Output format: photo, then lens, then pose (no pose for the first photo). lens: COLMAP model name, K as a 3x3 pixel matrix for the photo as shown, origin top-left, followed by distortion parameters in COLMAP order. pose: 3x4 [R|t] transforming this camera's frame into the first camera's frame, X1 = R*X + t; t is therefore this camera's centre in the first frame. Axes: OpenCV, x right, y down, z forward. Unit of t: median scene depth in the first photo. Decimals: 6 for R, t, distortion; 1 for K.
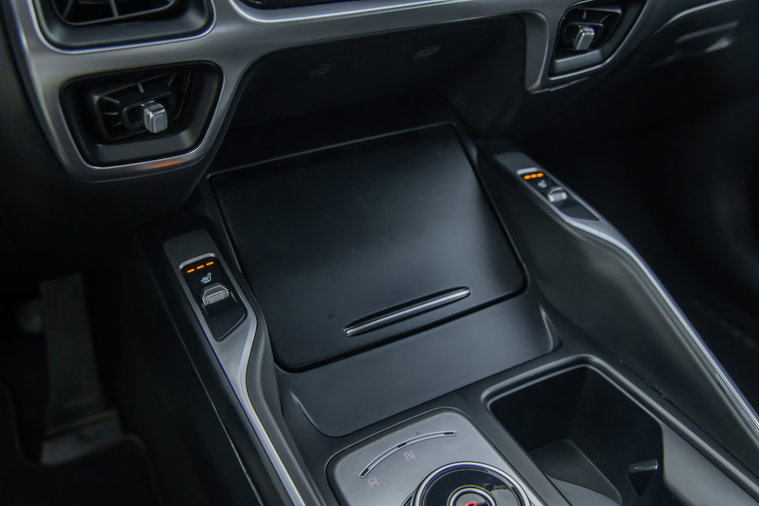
lens RADIAL K [[693.3, 0, 379.5], [0, 693.3, 253.0], [0, 0, 1]] dist [0.013919, 0.008862]
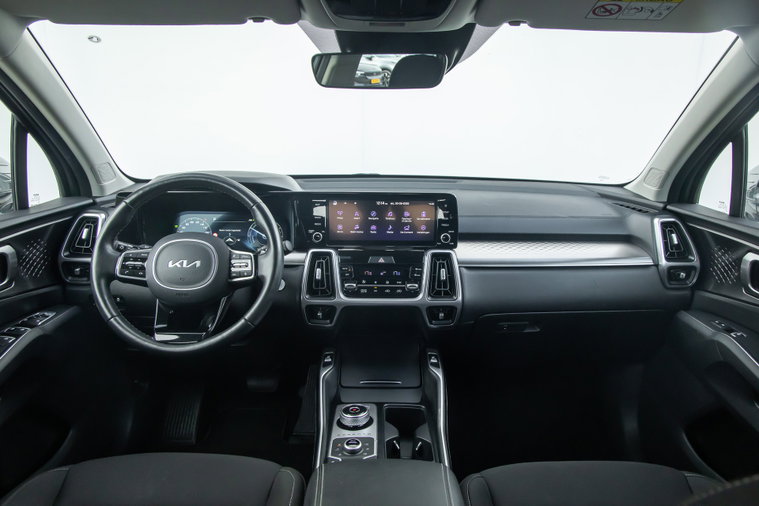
lens RADIAL K [[514.3, 0, 379.5], [0, 514.3, 253.0], [0, 0, 1]] dist [0.005408, 0.002415]
pose [[0.887409, 0.096445, -0.450781, 1.487581], [-0.271221, 0.899942, -0.341384, 0.491761], [0.372752, 0.425208, 0.824775, -1.845346]]
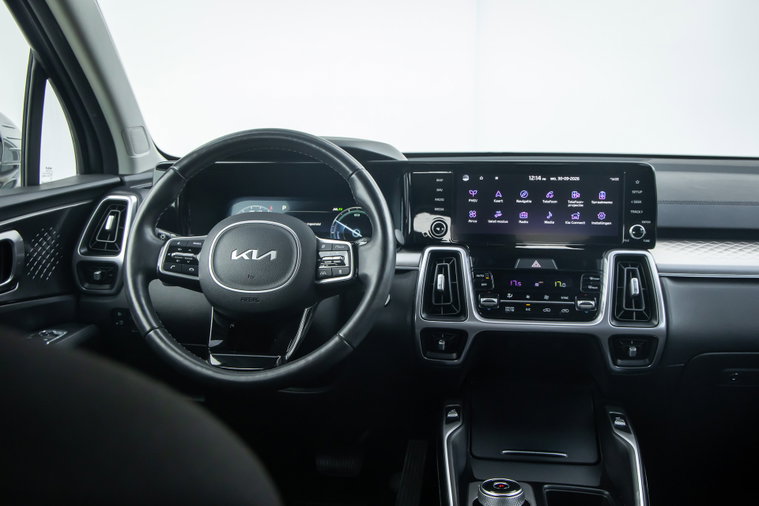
lens RADIAL K [[772.9, 0, 379.5], [0, 772.9, 253.0], [0, 0, 1]] dist [0.007289, 0.003218]
pose [[0.818907, 0.070431, -0.569588, 1.317087], [-0.331890, 0.867786, -0.369860, 0.789766], [0.468232, 0.491921, 0.734011, -1.812526]]
